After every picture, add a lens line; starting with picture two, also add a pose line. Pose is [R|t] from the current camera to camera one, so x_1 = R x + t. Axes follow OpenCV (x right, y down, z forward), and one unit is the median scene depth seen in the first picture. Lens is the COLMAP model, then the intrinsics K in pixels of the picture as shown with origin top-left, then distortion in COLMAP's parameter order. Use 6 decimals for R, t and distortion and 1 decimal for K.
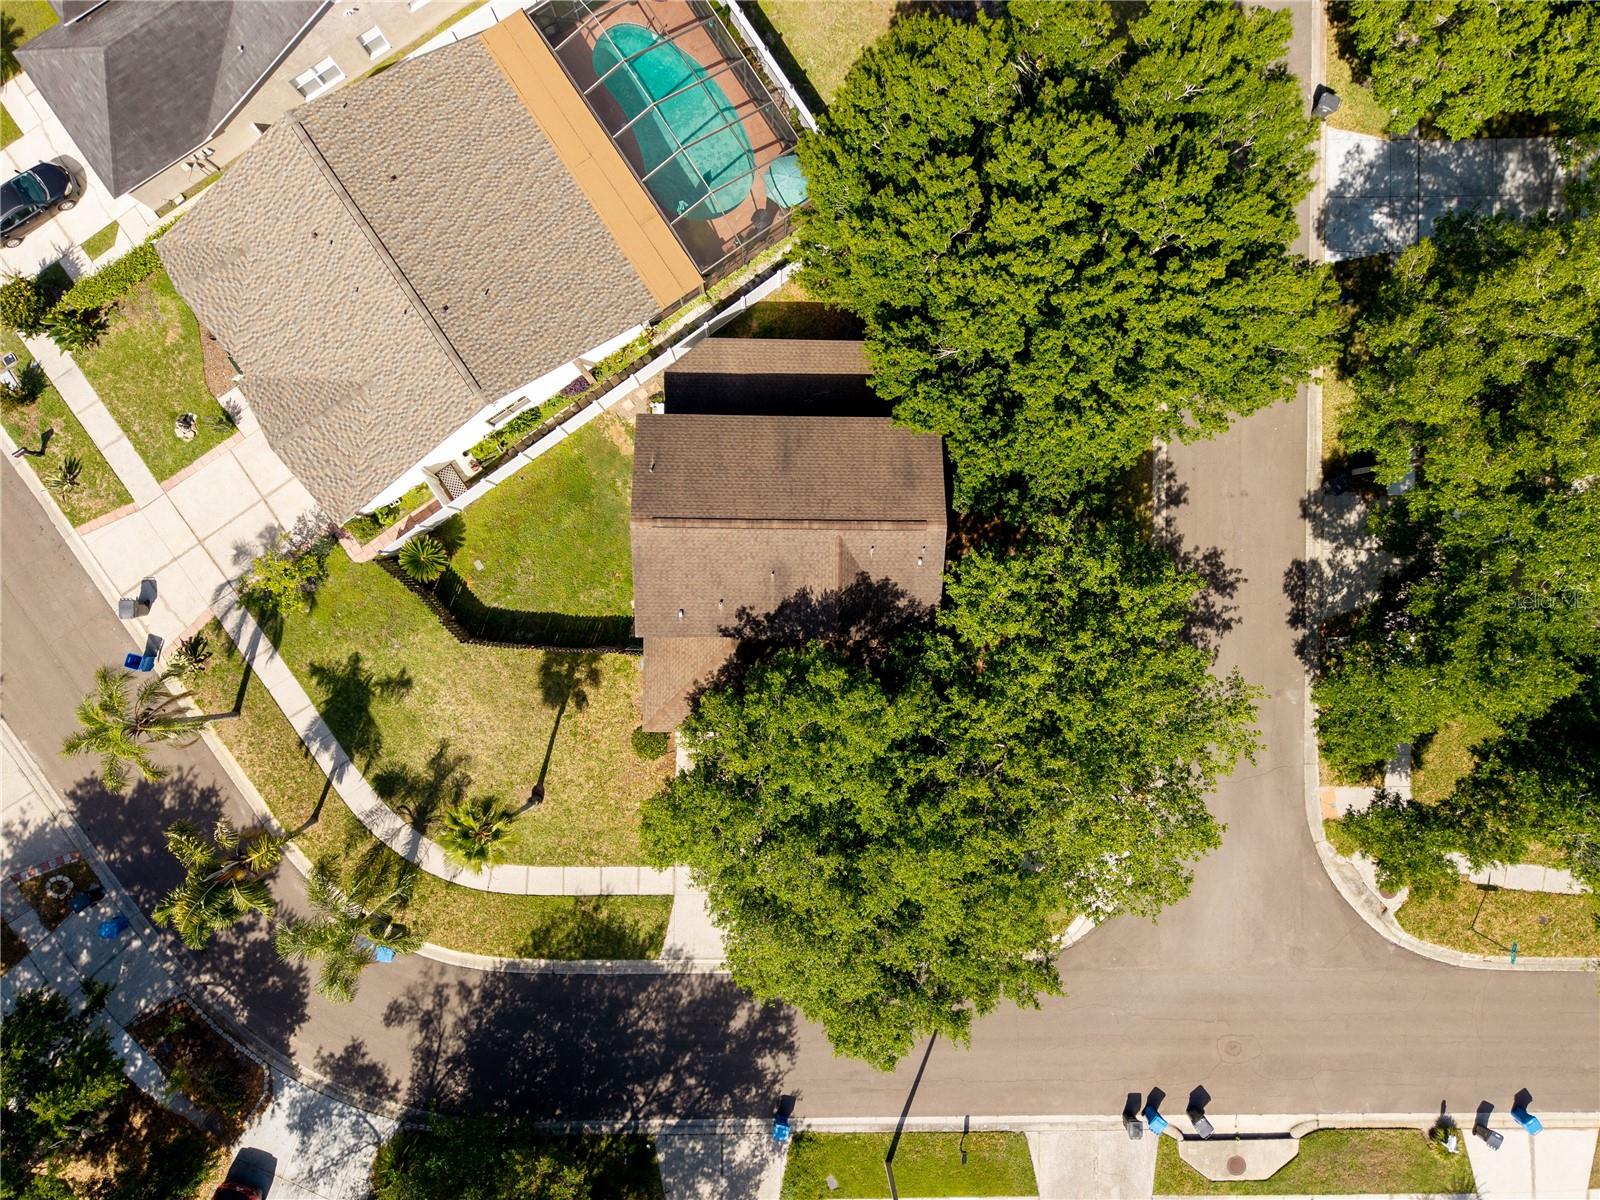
lens RADIAL K [[1109.2, 0, 800.0], [0, 1109.2, 600.0], [0, 0, 1]] dist [0.065602, -0.087963]
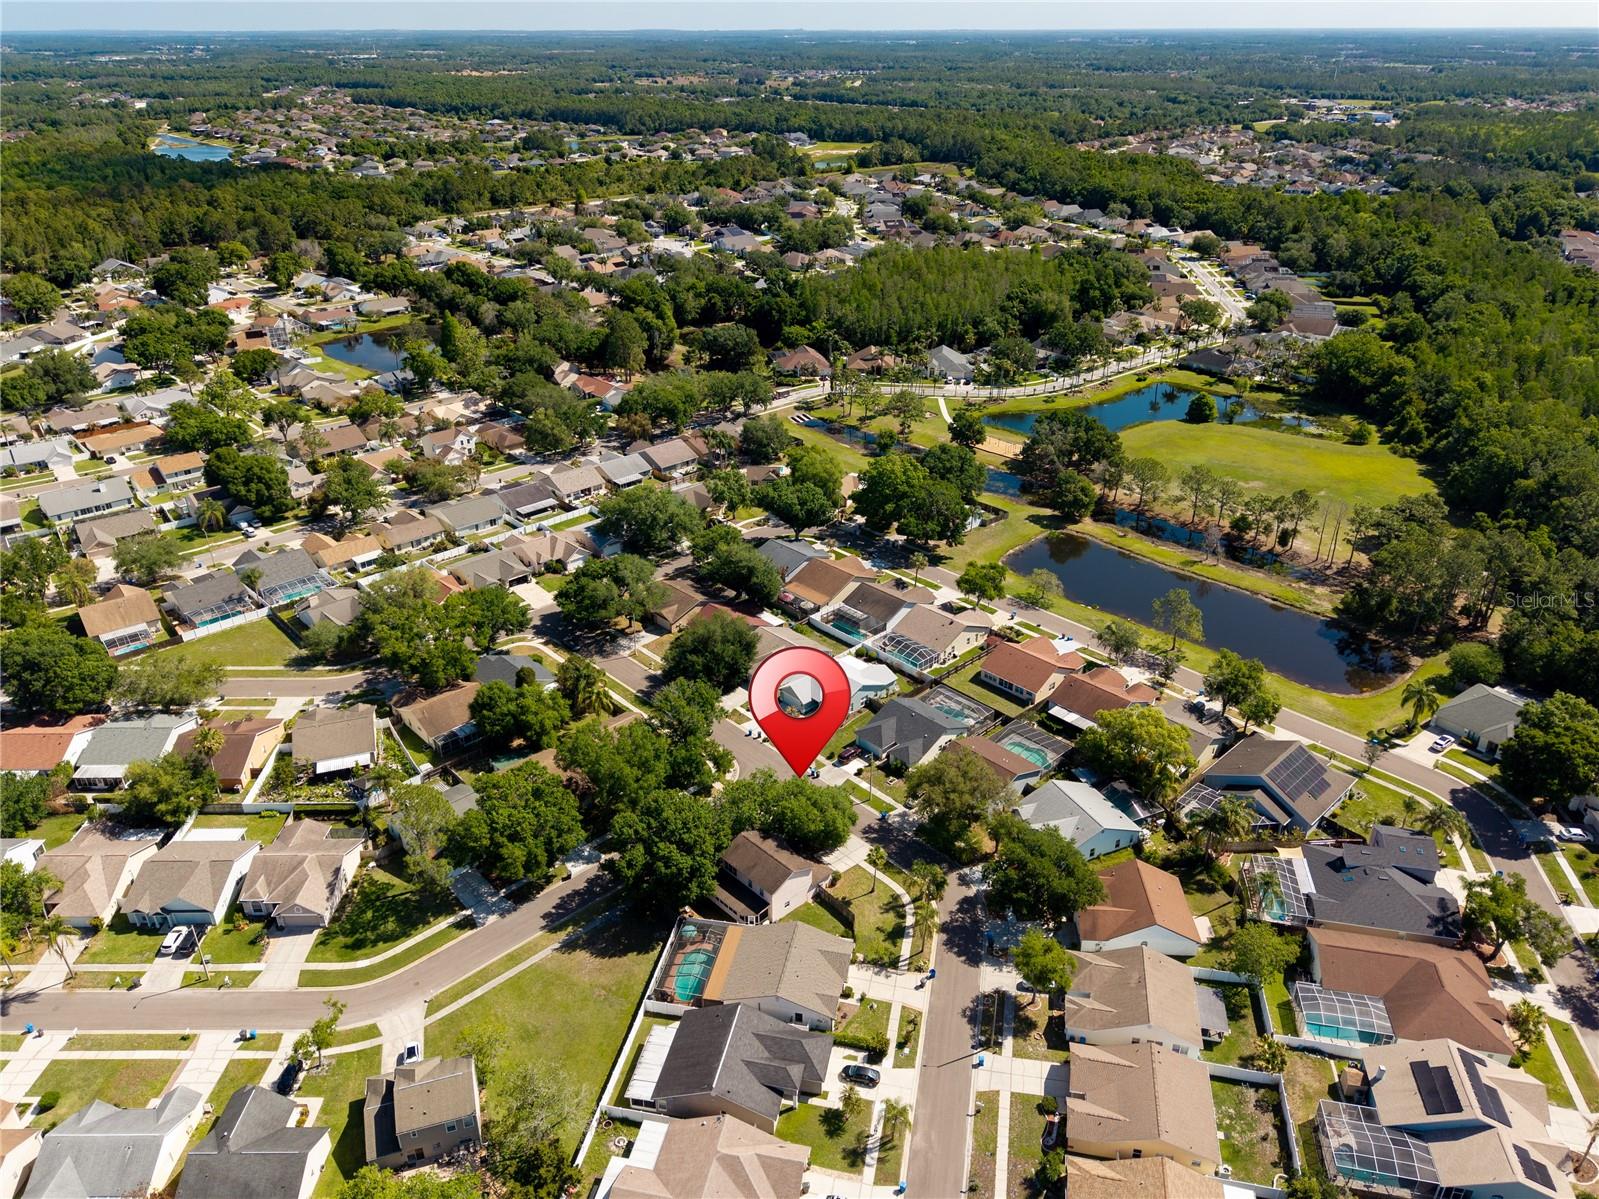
lens RADIAL K [[1099.7, 0, 799.5], [0, 1099.7, 599.5], [0, 0, 1]] dist [0.066763, -0.078743]
pose [[-0.690381, -0.360026, 0.627500, -1.885049], [0.722919, -0.310214, 0.617378, -1.798889], [-0.027613, 0.879857, 0.474435, -1.386880]]
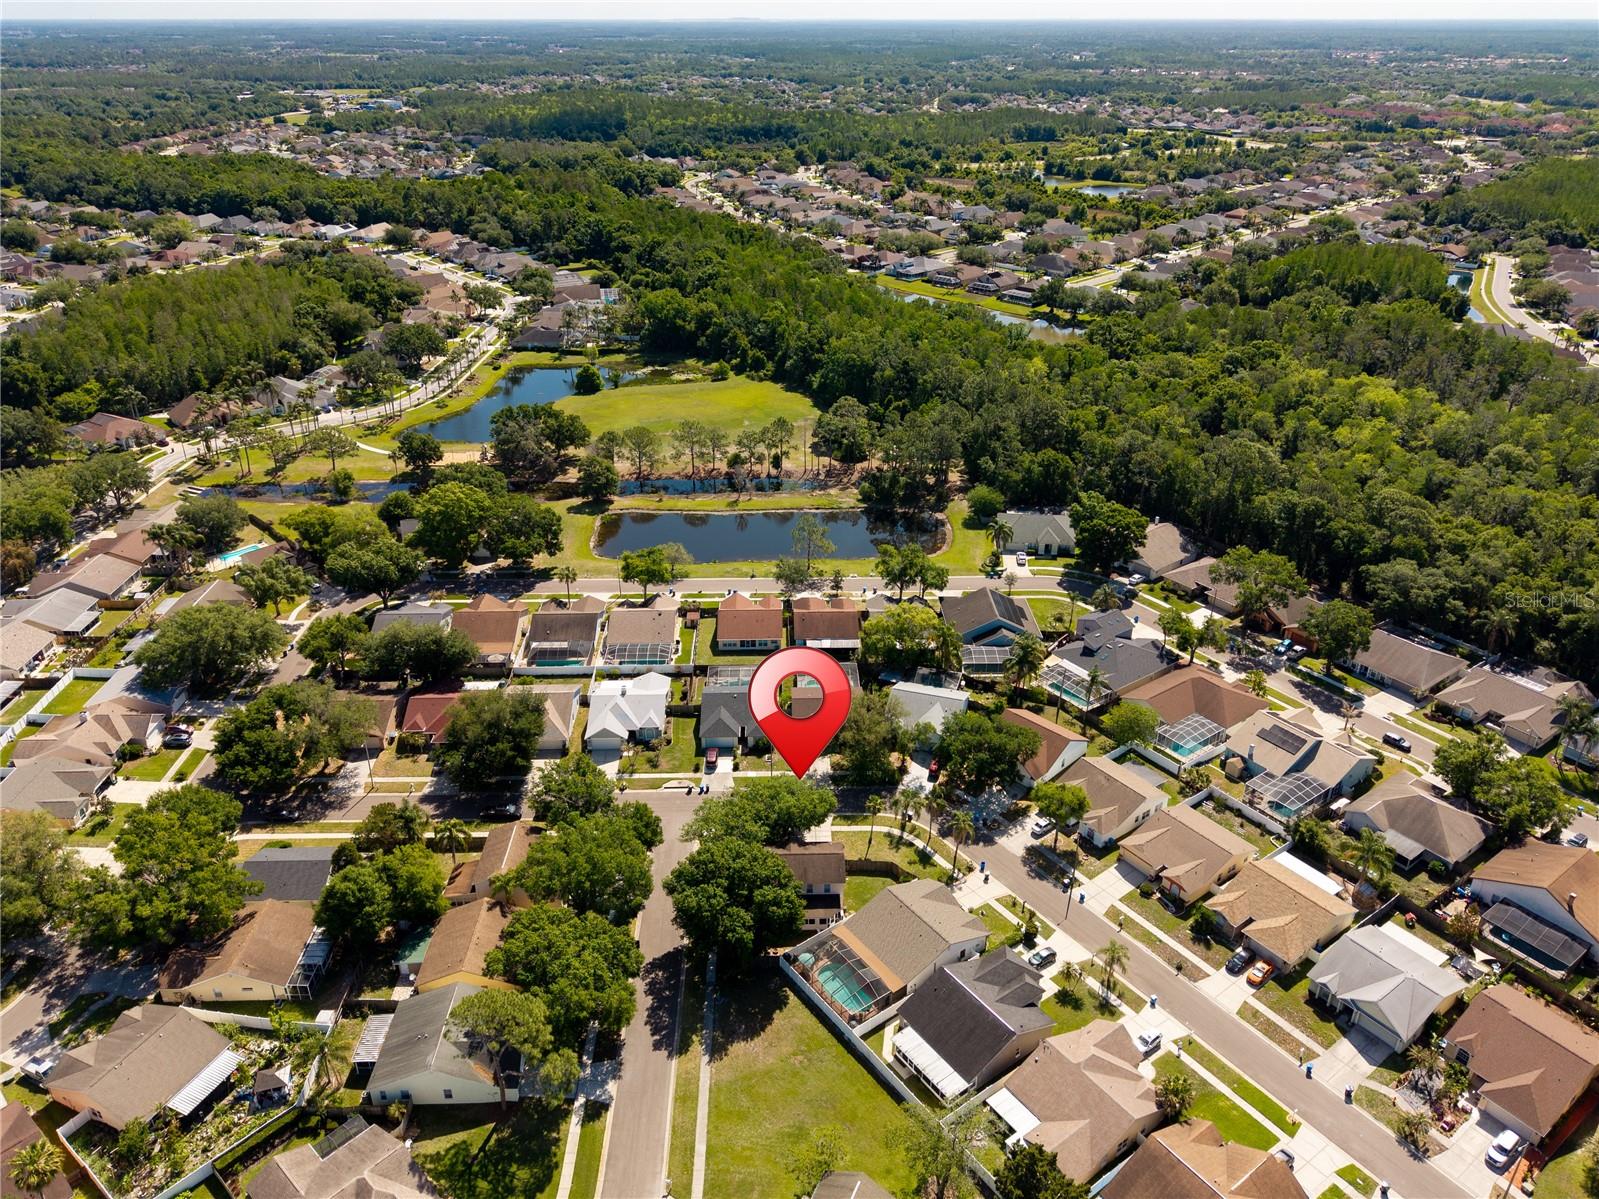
lens RADIAL K [[1108.5, 0, 799.5], [0, 1108.5, 599.5], [0, 0, 1]] dist [0.065602, -0.087963]
pose [[-0.999216, -0.017898, -0.035323, 0.129292], [-0.023310, -0.455240, 0.890063, -2.645120], [-0.032011, 0.890189, 0.454466, -1.311115]]
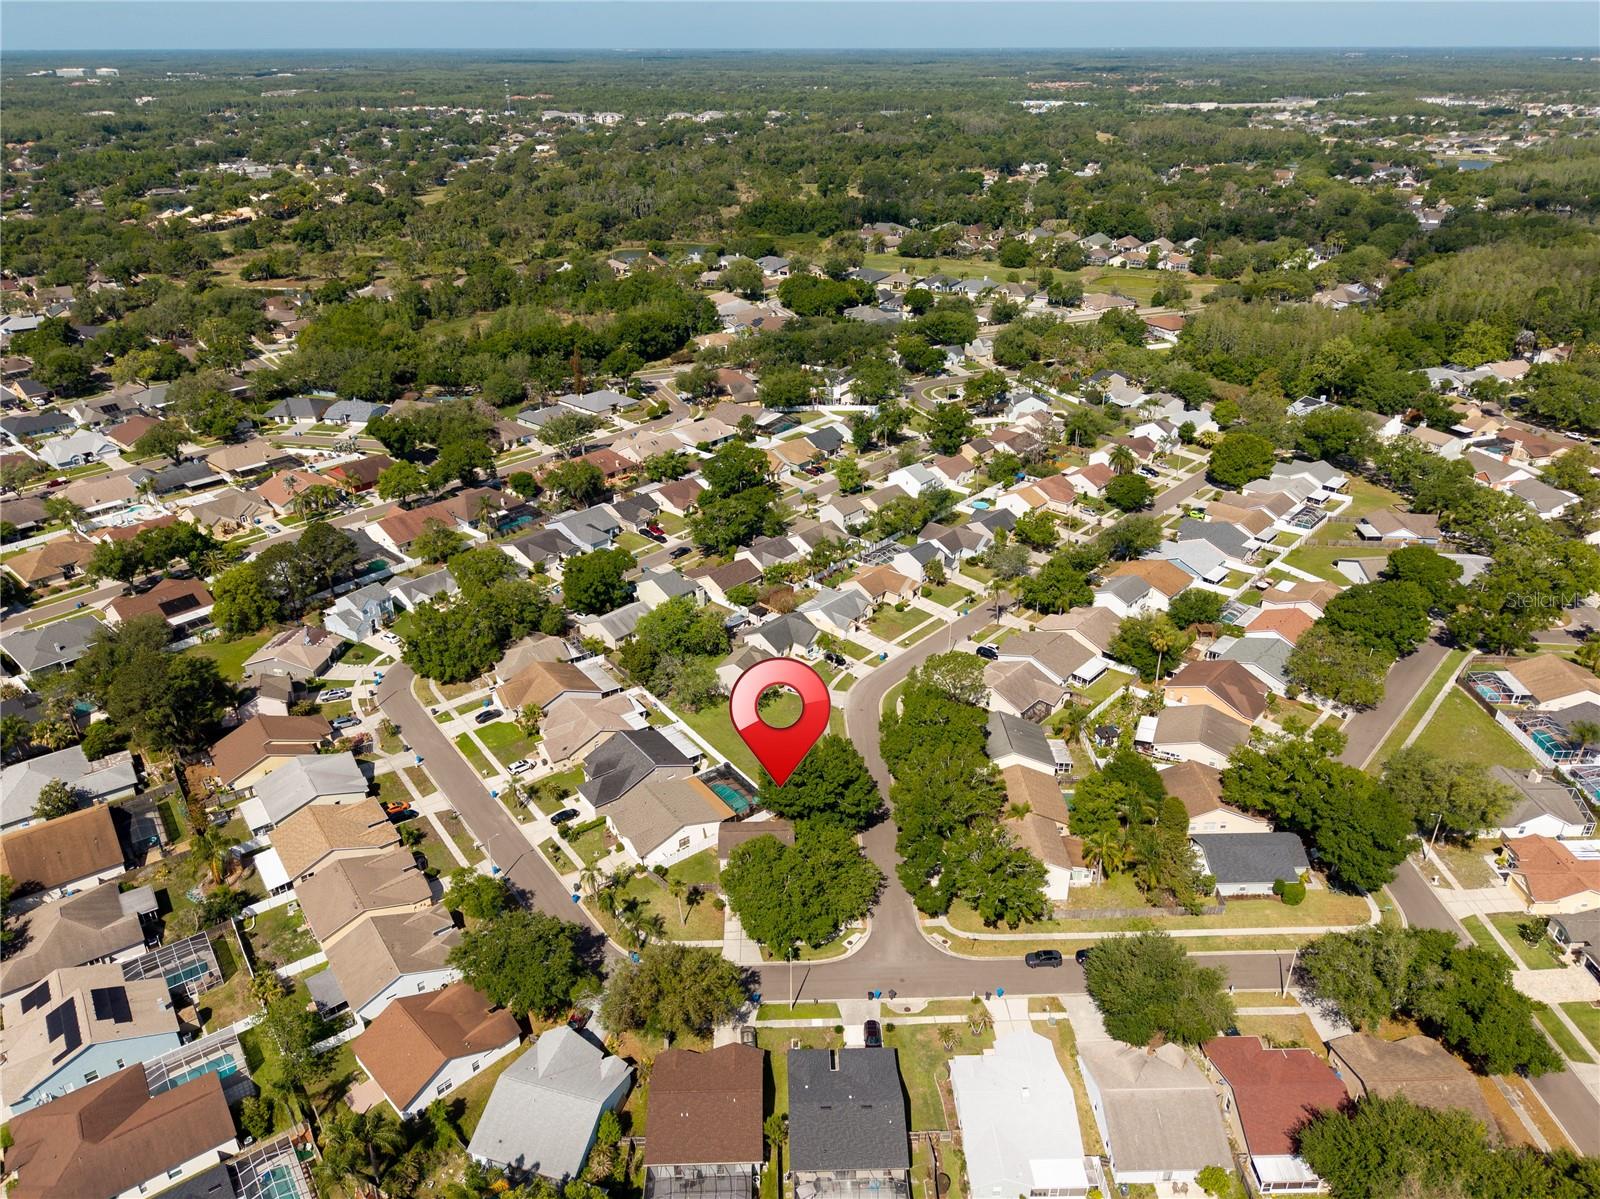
lens RADIAL K [[1109.2, 0, 800.0], [0, 1109.2, 599.5], [0, 0, 1]] dist [0.065602, -0.087963]
pose [[0.999000, -0.043713, 0.009342, 0.123615], [0.028386, 0.458964, -0.888001, 2.712810], [0.034529, 0.887379, 0.459746, -1.396664]]
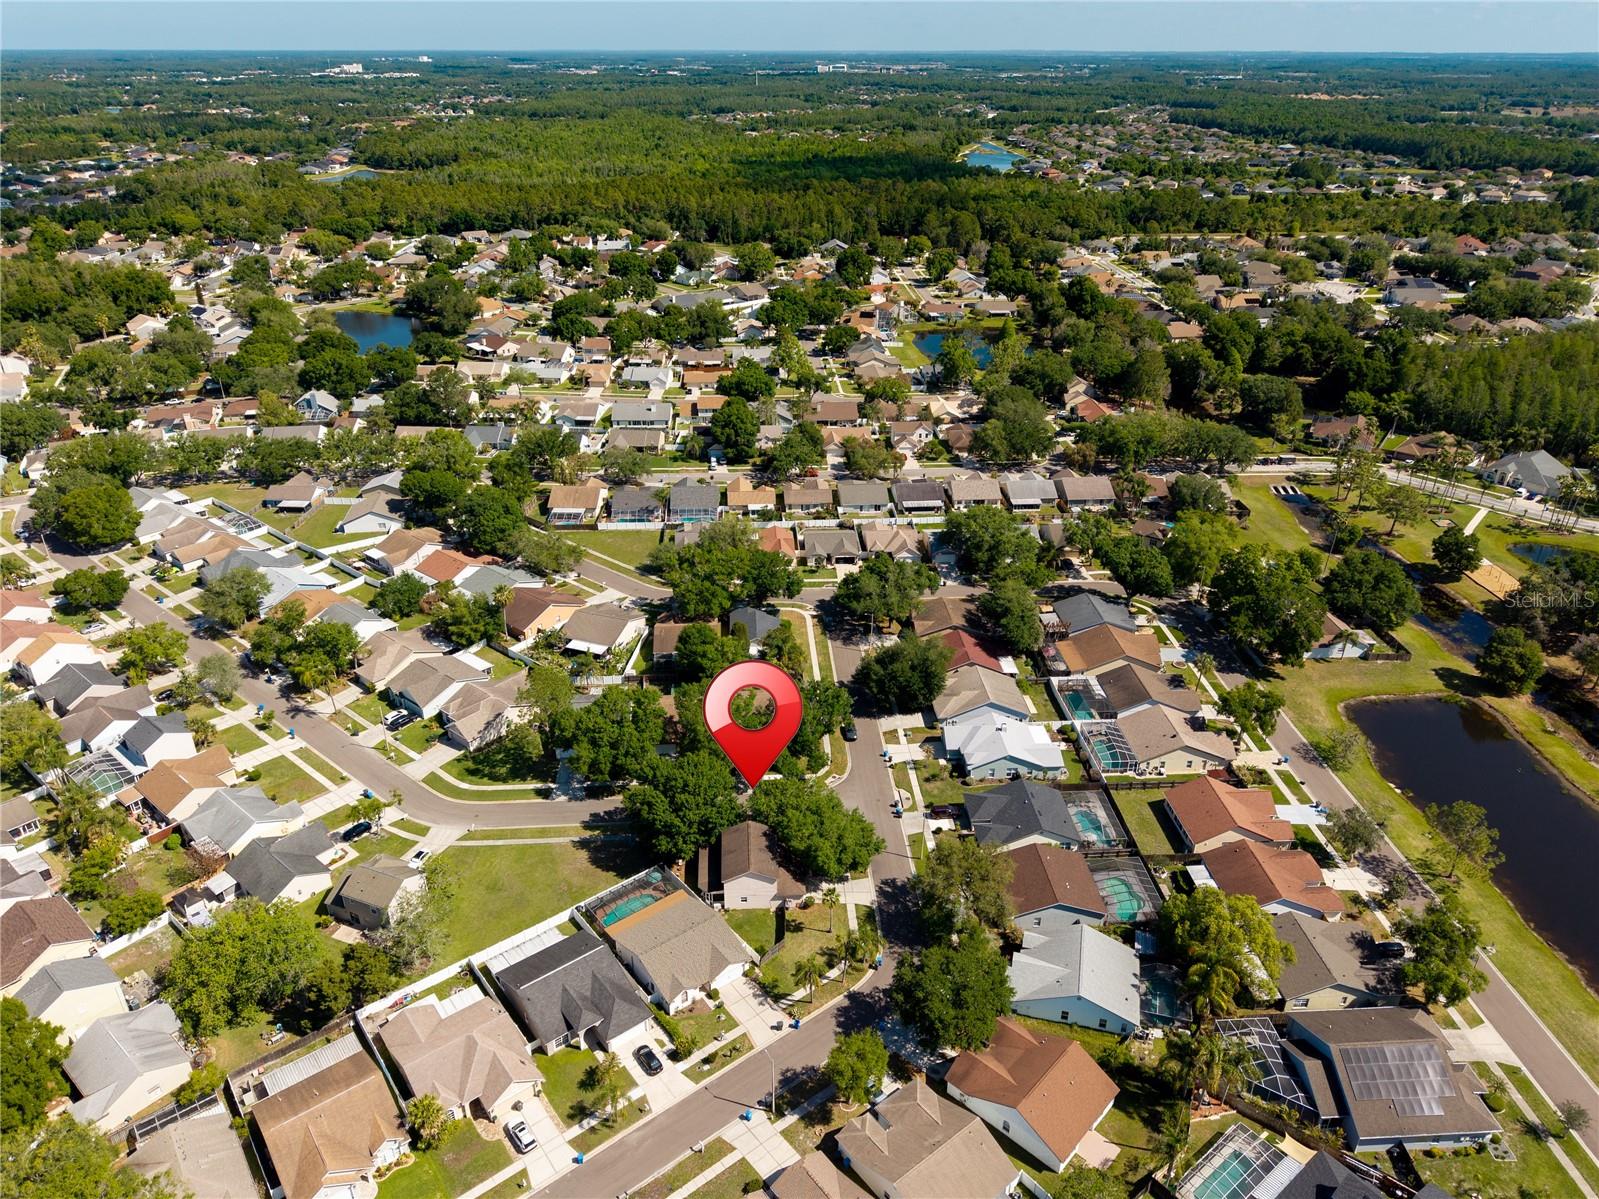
lens RADIAL K [[1078.0, 0, 799.5], [0, 1078.0, 599.5], [0, 0, 1]] dist [0.064602, -0.080264]
pose [[-0.064659, -0.482777, 0.873353, -2.604459], [0.997764, -0.016434, 0.064786, -0.111848], [-0.016924, 0.875589, 0.482760, -1.456077]]
